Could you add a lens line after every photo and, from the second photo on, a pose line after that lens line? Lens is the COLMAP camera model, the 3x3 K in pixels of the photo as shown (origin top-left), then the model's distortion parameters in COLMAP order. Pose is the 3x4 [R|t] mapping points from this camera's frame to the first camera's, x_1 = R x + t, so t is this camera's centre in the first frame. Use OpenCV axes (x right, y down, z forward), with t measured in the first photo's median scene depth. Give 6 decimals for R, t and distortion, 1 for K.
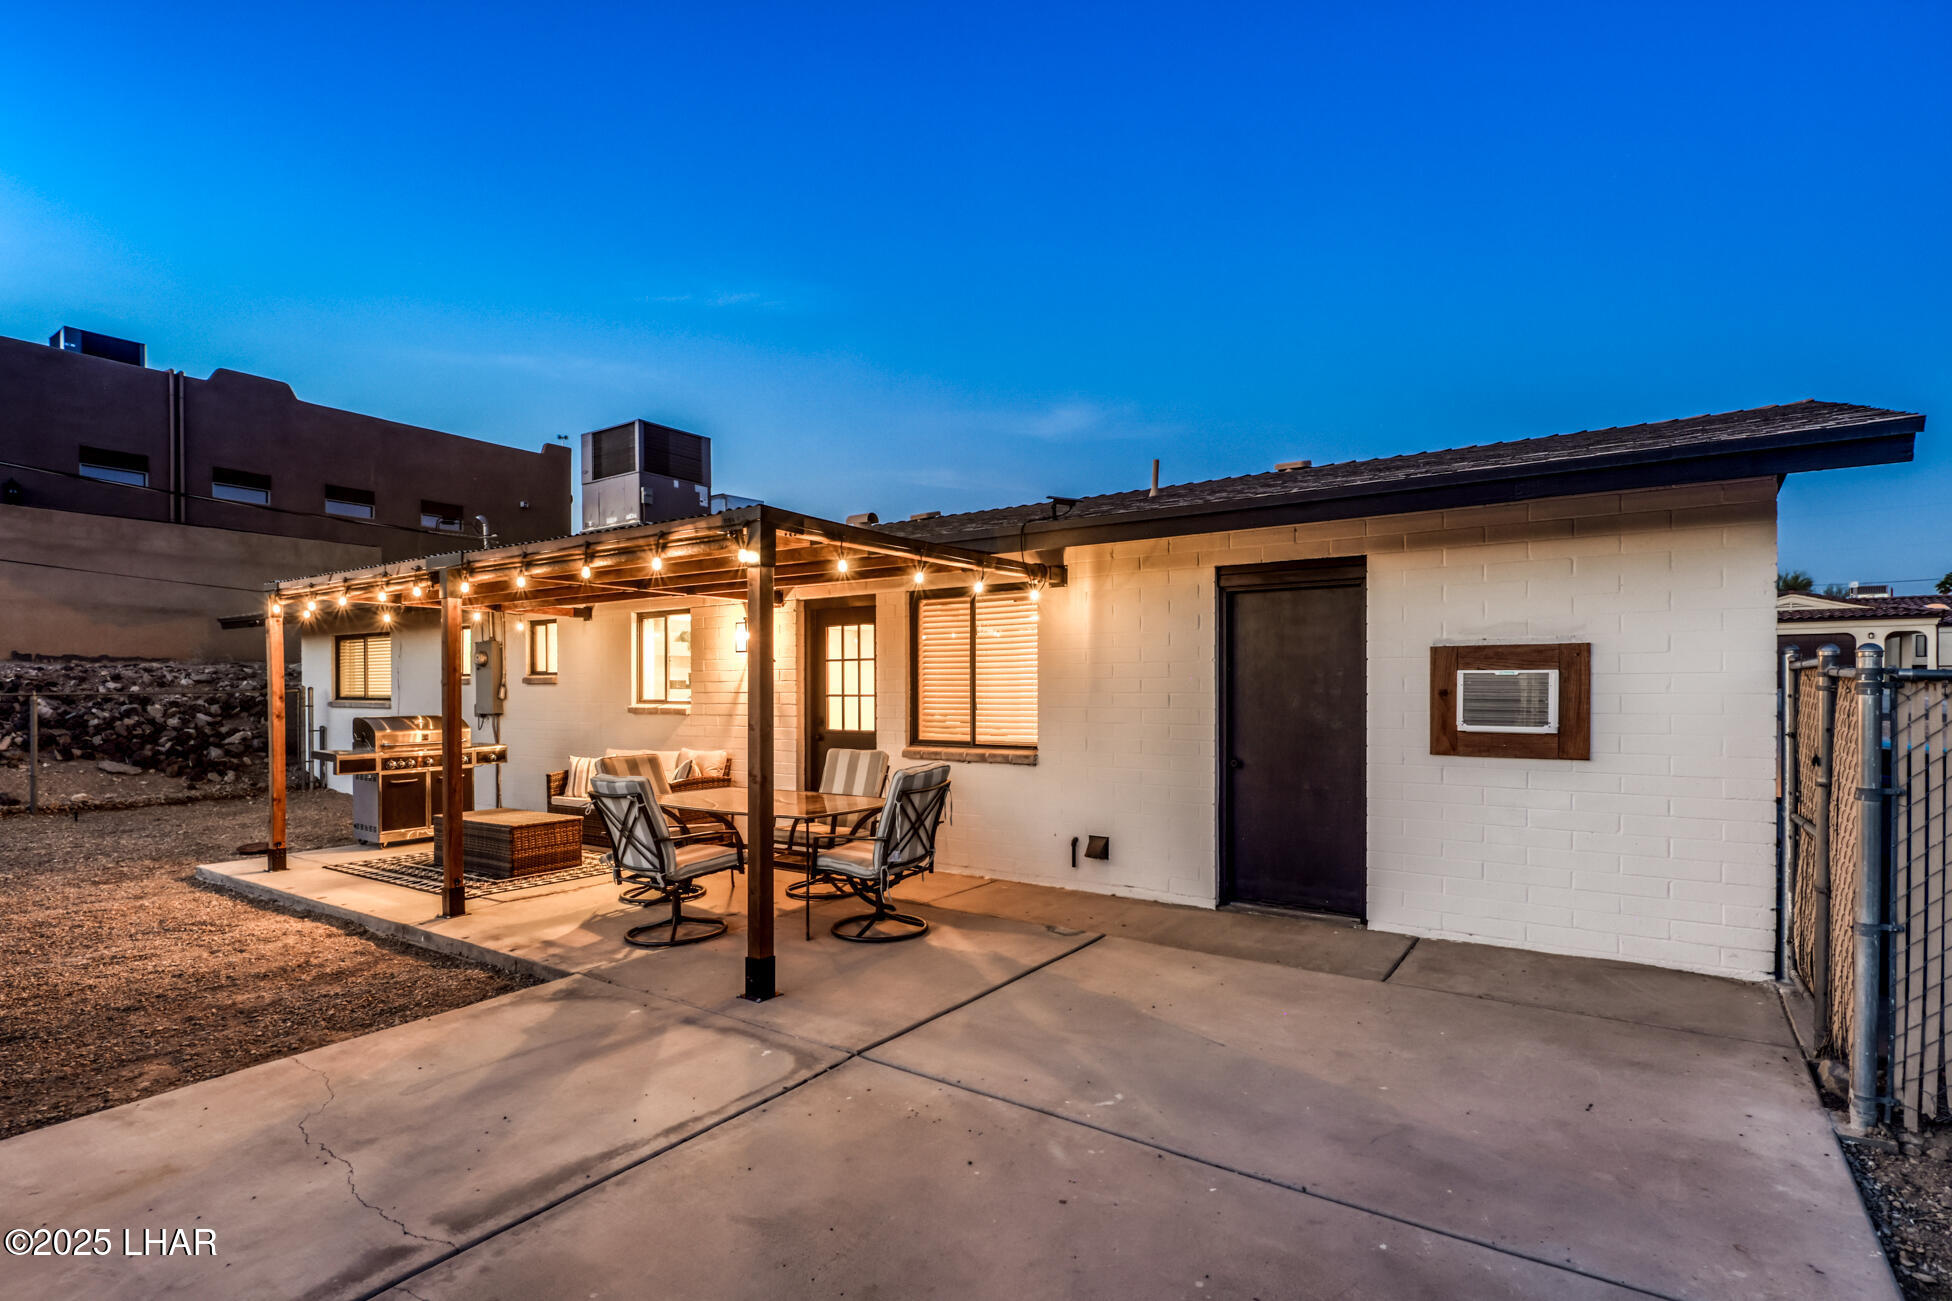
lens RADIAL K [[941.5, 0, 990.7], [0, 941.5, 699.1], [0, 0, 1]] dist [0.006957, -0.005077]
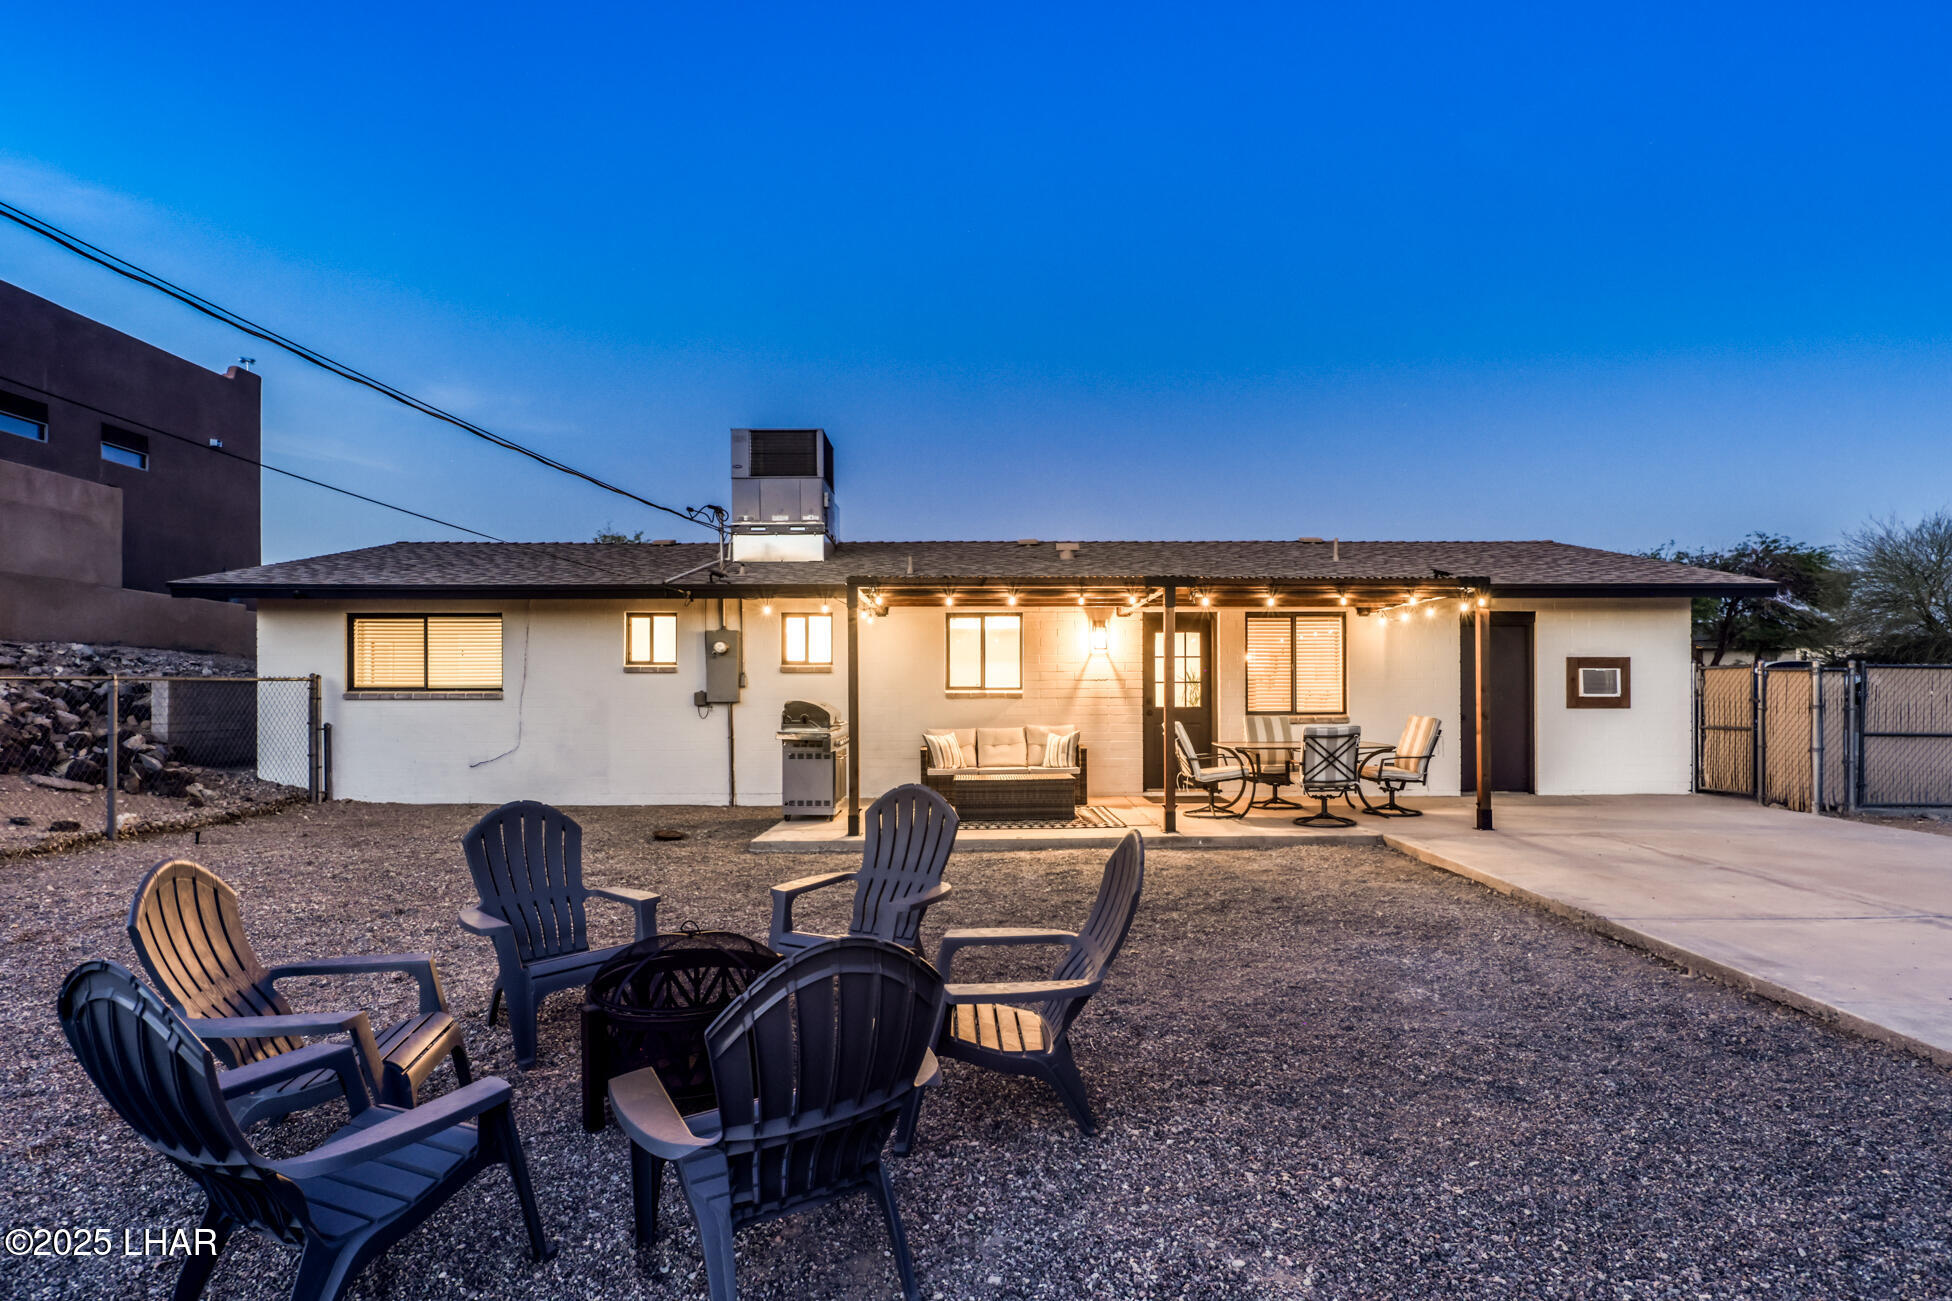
lens RADIAL K [[978.8, 0, 985.1], [0, 978.8, 701.6], [0, 0, 1]] dist [0.009169, -0.007337]
pose [[0.814033, -0.003106, 0.580810, -1.161848], [0.007142, 0.999964, -0.004664, 0.028001], [-0.580774, 0.007945, 0.814026, -0.020517]]
